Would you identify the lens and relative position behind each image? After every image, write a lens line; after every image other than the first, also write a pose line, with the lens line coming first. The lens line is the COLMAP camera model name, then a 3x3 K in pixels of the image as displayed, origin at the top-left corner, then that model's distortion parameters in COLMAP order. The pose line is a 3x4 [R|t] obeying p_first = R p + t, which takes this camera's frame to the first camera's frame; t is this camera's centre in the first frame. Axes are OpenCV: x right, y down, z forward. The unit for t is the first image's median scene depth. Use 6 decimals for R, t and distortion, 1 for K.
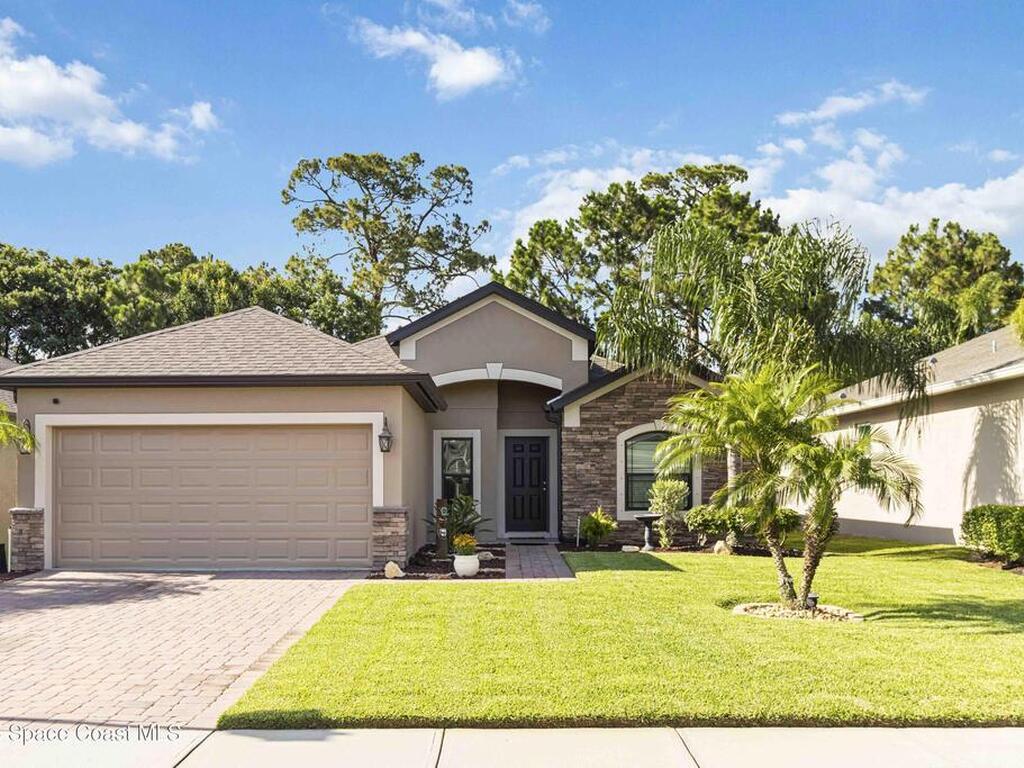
lens RADIAL K [[838.0, 0, 509.5], [0, 838.0, 389.3], [0, 0, 1]] dist [0.007644, -0.002621]
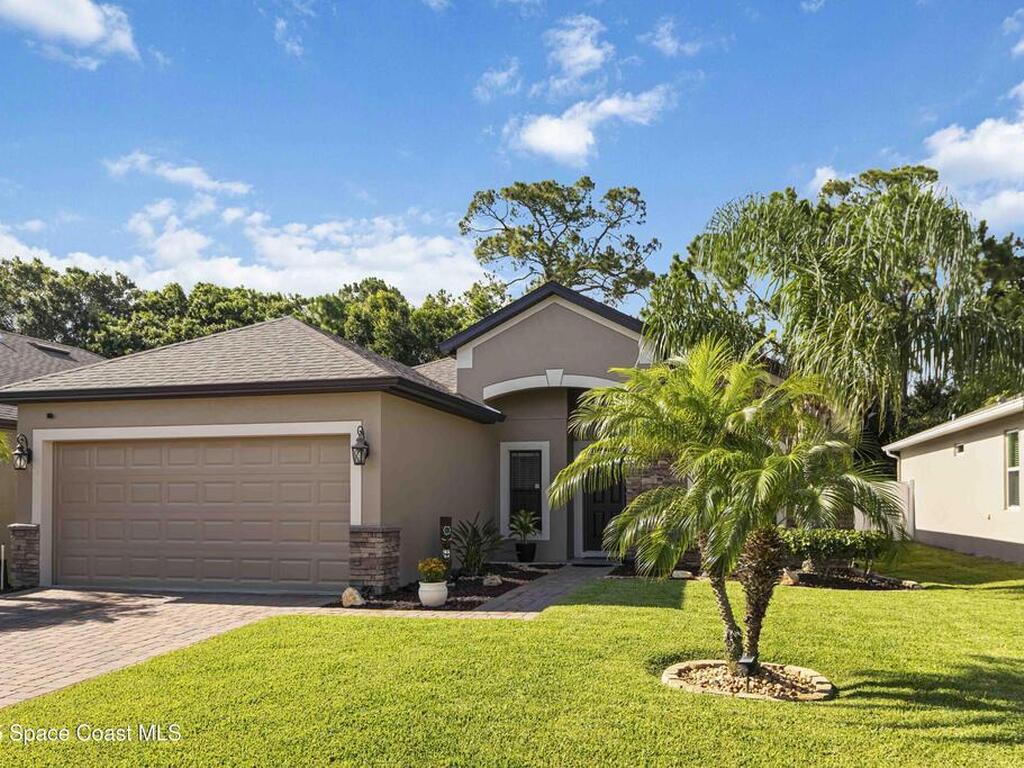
lens RADIAL K [[808.2, 0, 527.7], [0, 808.2, 413.3], [0, 0, 1]] dist [0.006492, 0.016358]
pose [[0.980281, -0.018680, -0.196722, 0.134151], [0.020298, 0.999775, 0.006211, 0.011837], [0.196562, -0.010082, 0.980440, 0.122153]]
